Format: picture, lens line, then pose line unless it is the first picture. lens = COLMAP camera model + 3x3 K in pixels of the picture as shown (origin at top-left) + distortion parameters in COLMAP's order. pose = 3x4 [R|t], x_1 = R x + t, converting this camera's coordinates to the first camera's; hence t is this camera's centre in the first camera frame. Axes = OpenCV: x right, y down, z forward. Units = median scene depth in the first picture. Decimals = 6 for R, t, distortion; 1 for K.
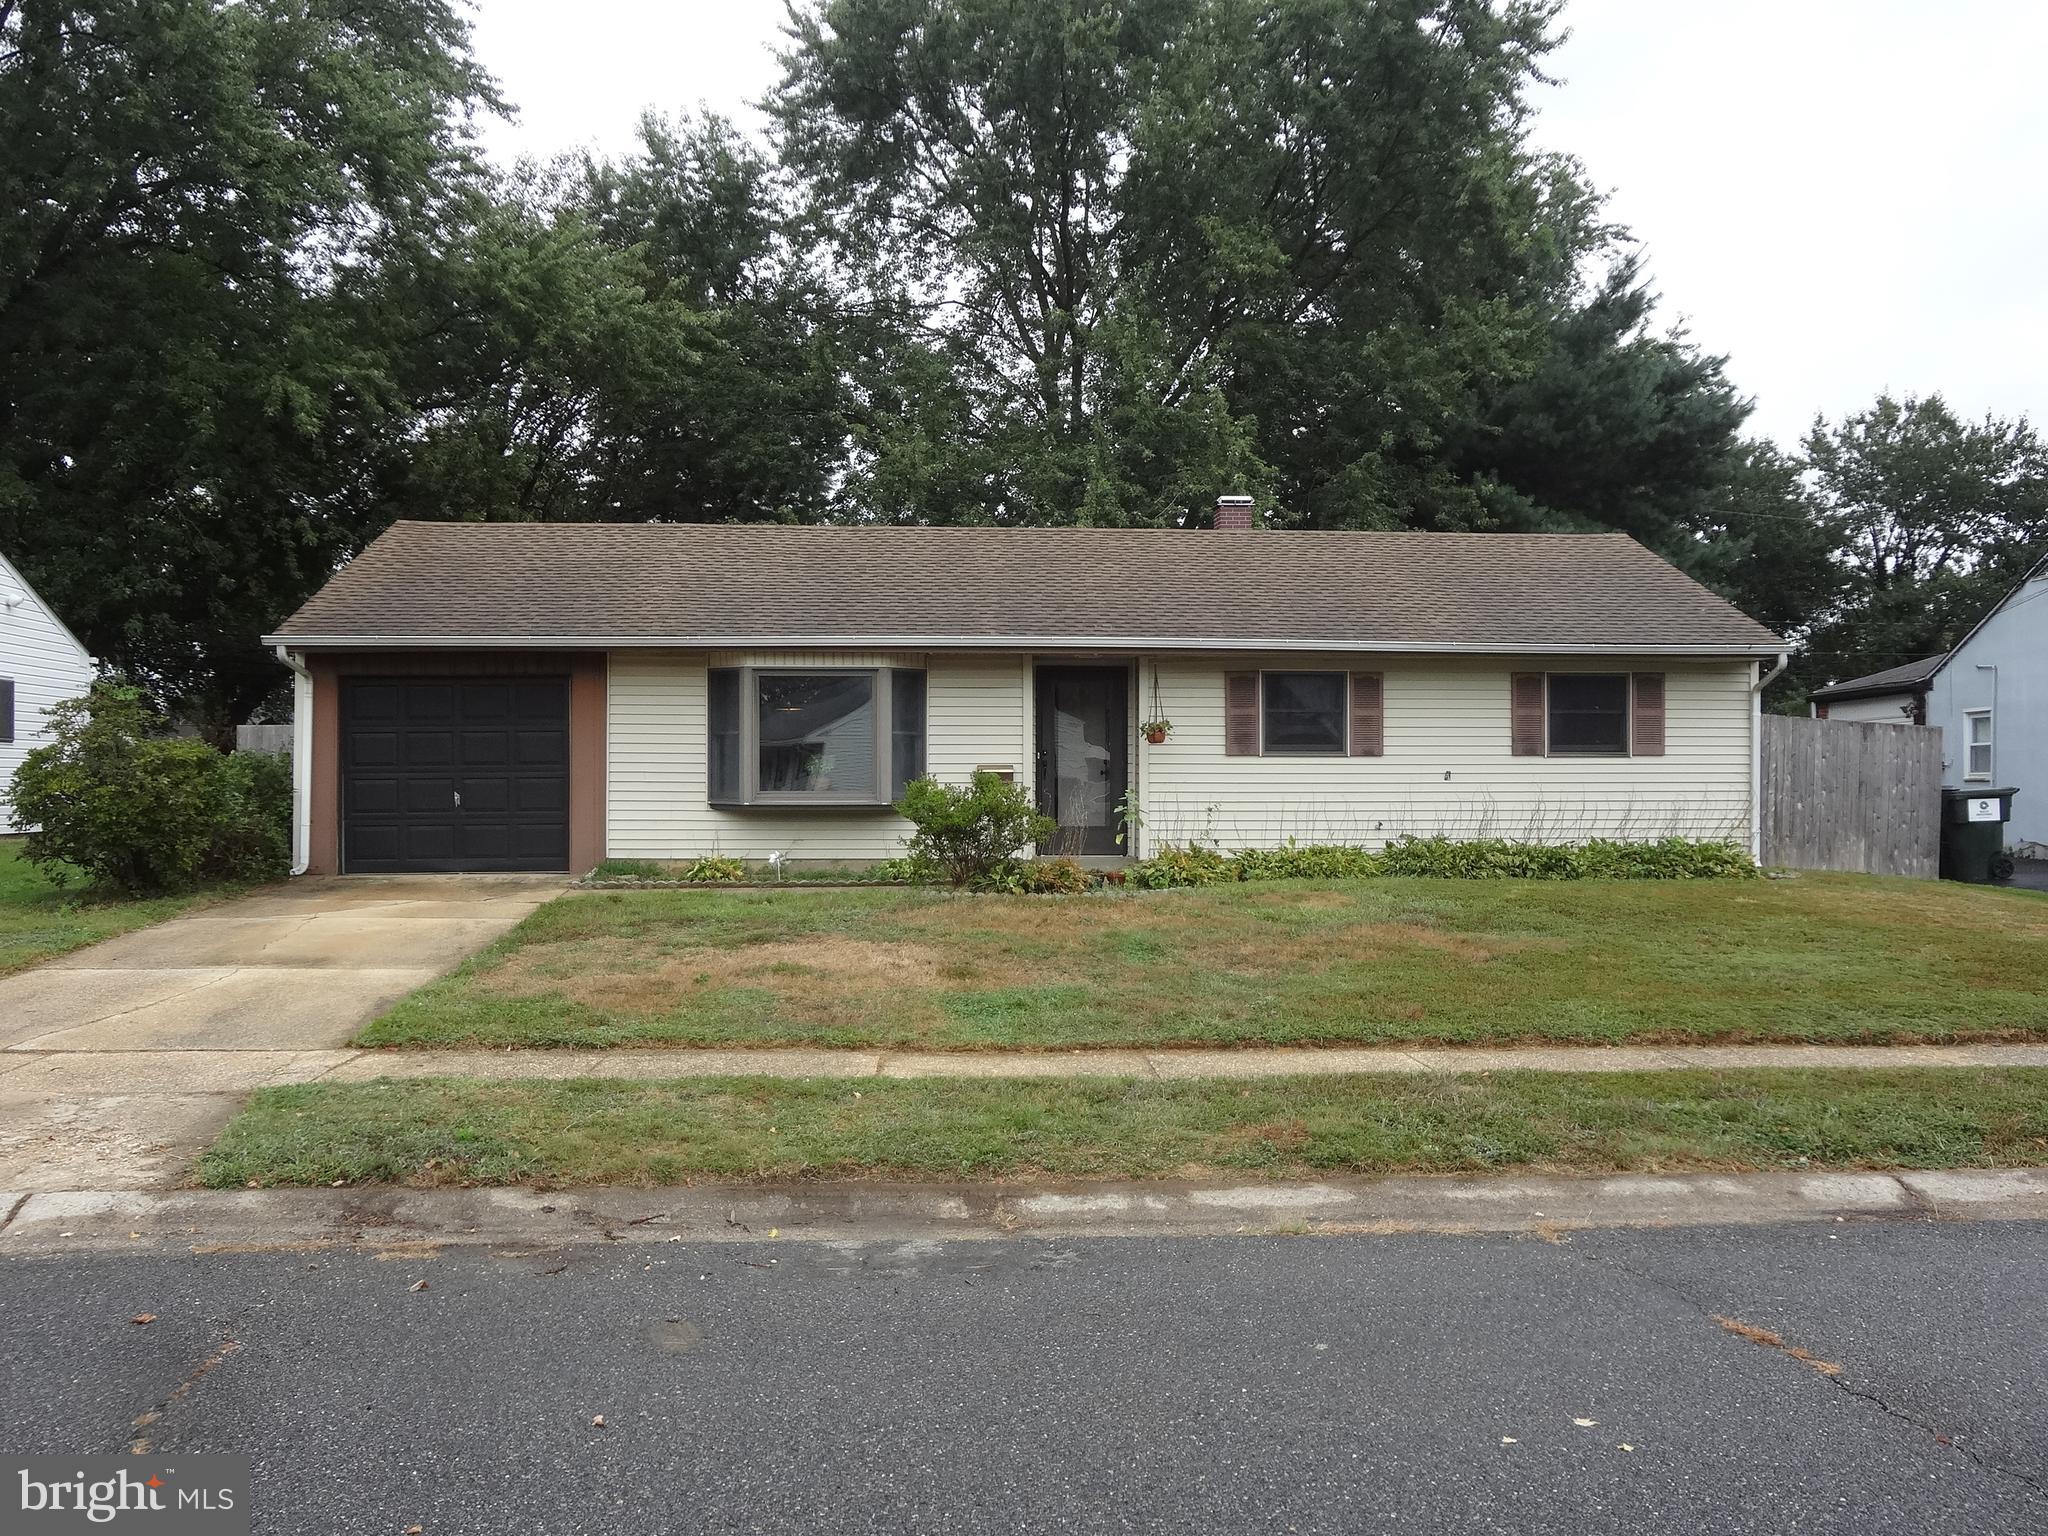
lens RADIAL K [[1708.6, 0, 1025.3], [0, 1708.6, 775.9], [0, 0, 1]] dist [0.000505, -0.011691]
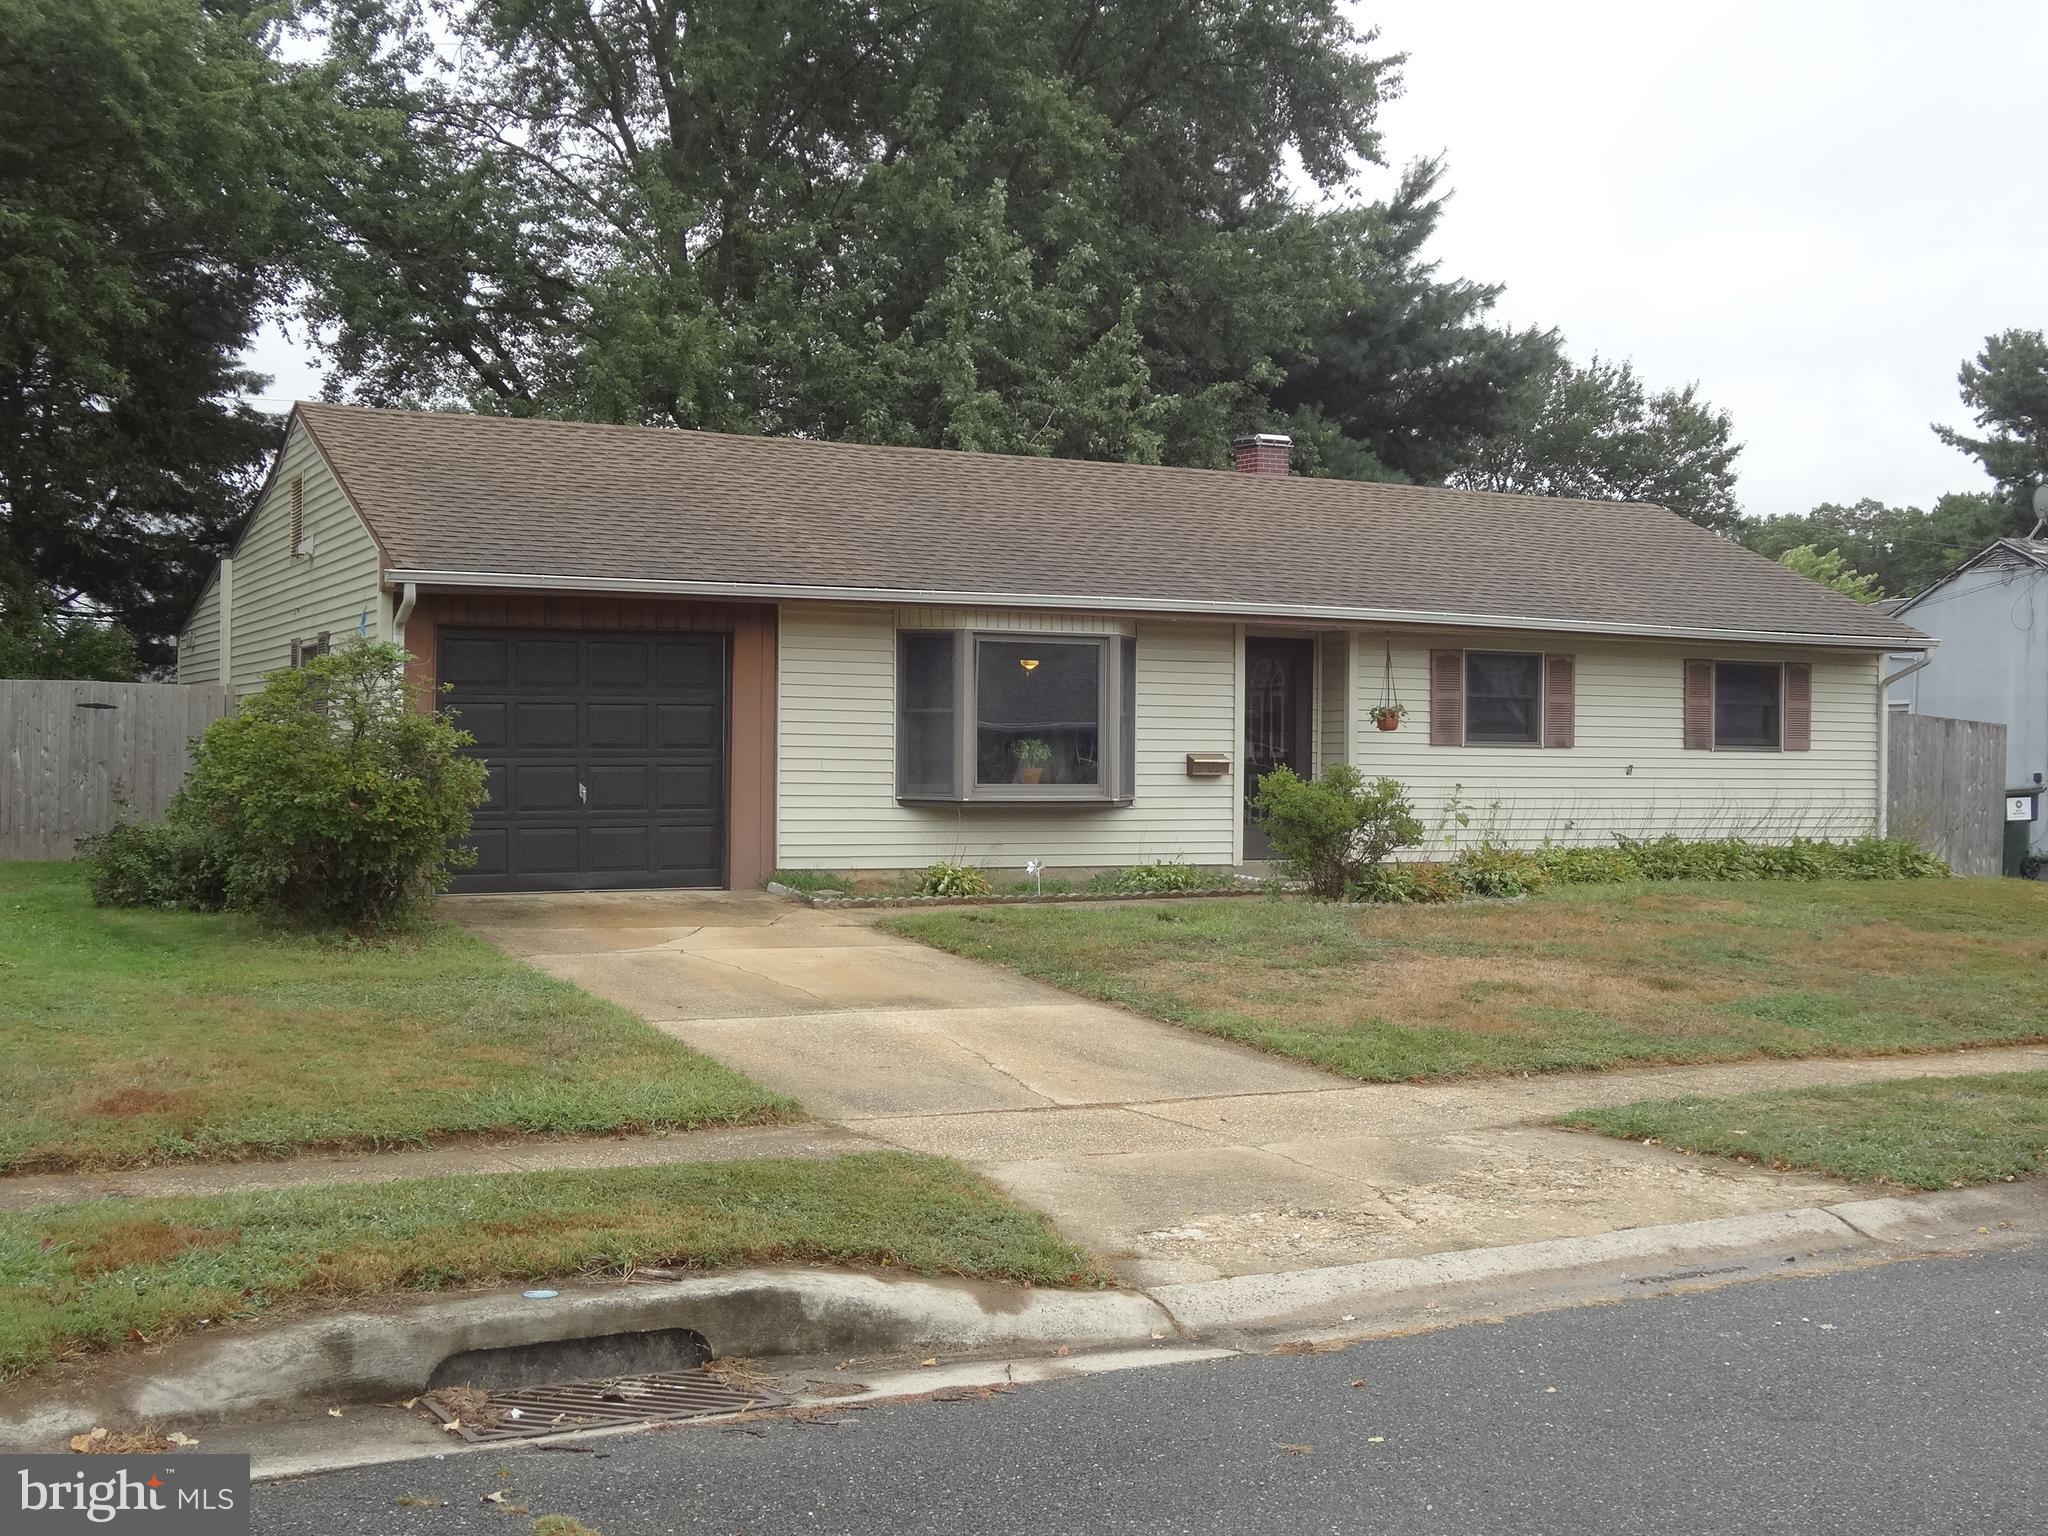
lens RADIAL K [[2422.3, 0, 1023.9], [0, 2422.3, 770.5], [0, 0, 1]] dist [-0.016342, 0.000000]
pose [[0.916357, 0.006938, 0.400302, -0.568339], [-0.008321, 0.999964, 0.001716, 0.000459], [-0.400276, -0.004903, 0.916382, -0.054687]]
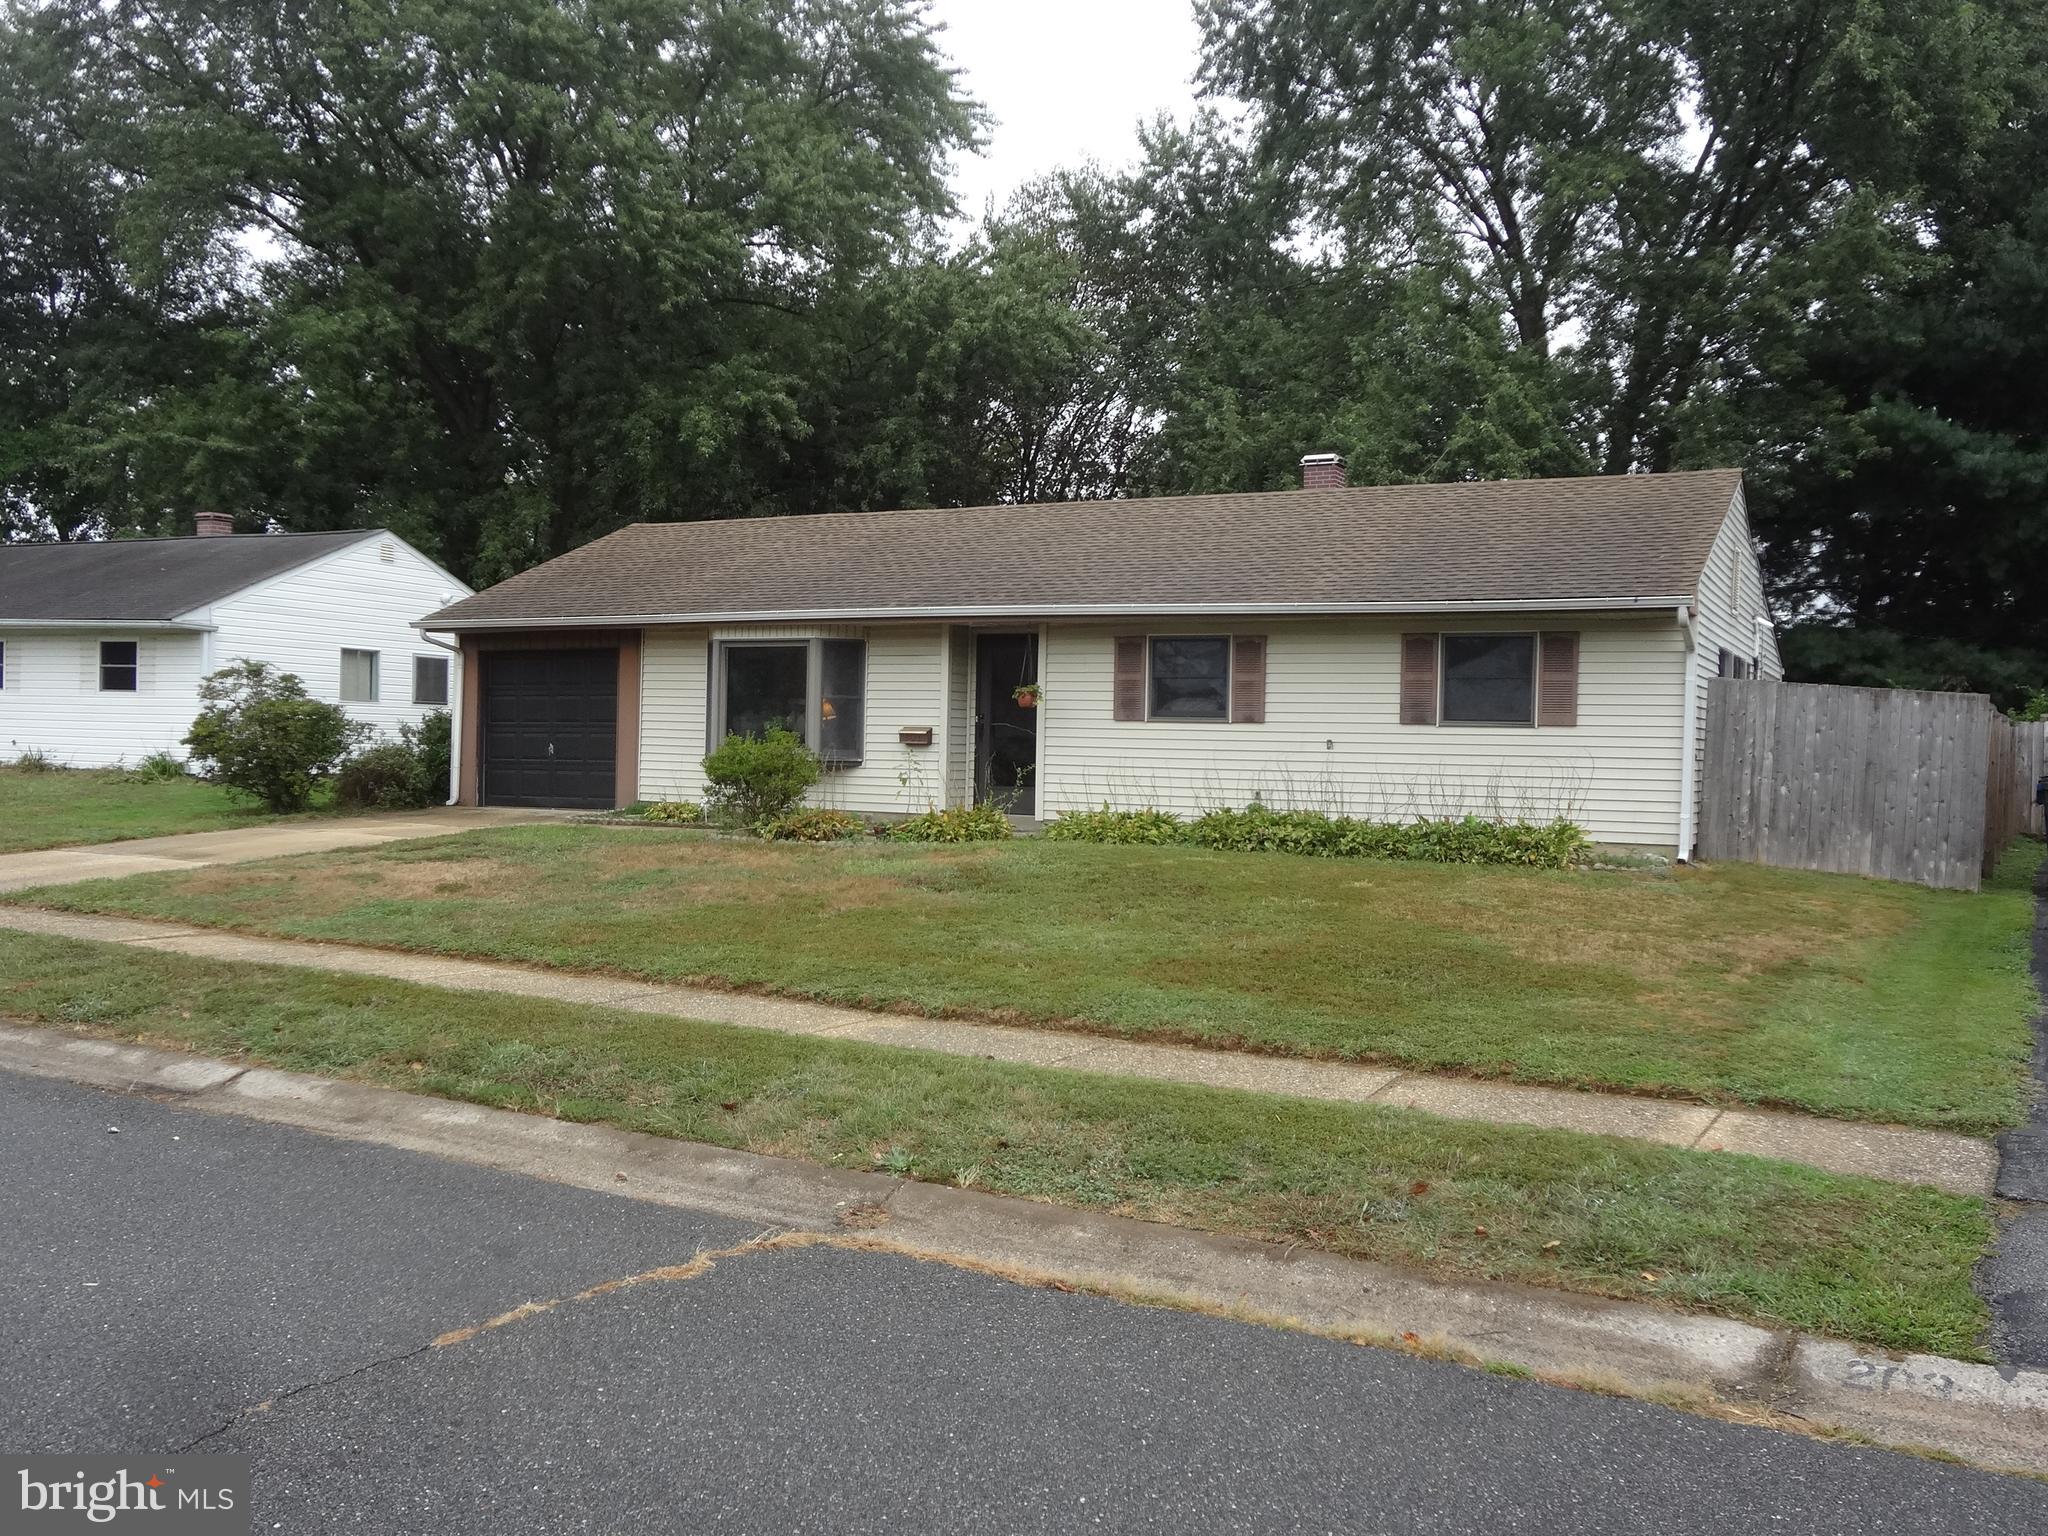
lens RADIAL K [[1708.6, 0, 1029.2], [0, 1708.6, 763.8], [0, 0, 1]] dist [0.000505, -0.011691]
pose [[0.856446, 0.023221, -0.515714, 0.592488], [-0.019208, 0.999729, 0.013117, 0.001297], [0.515879, -0.001328, 0.856660, 0.109347]]
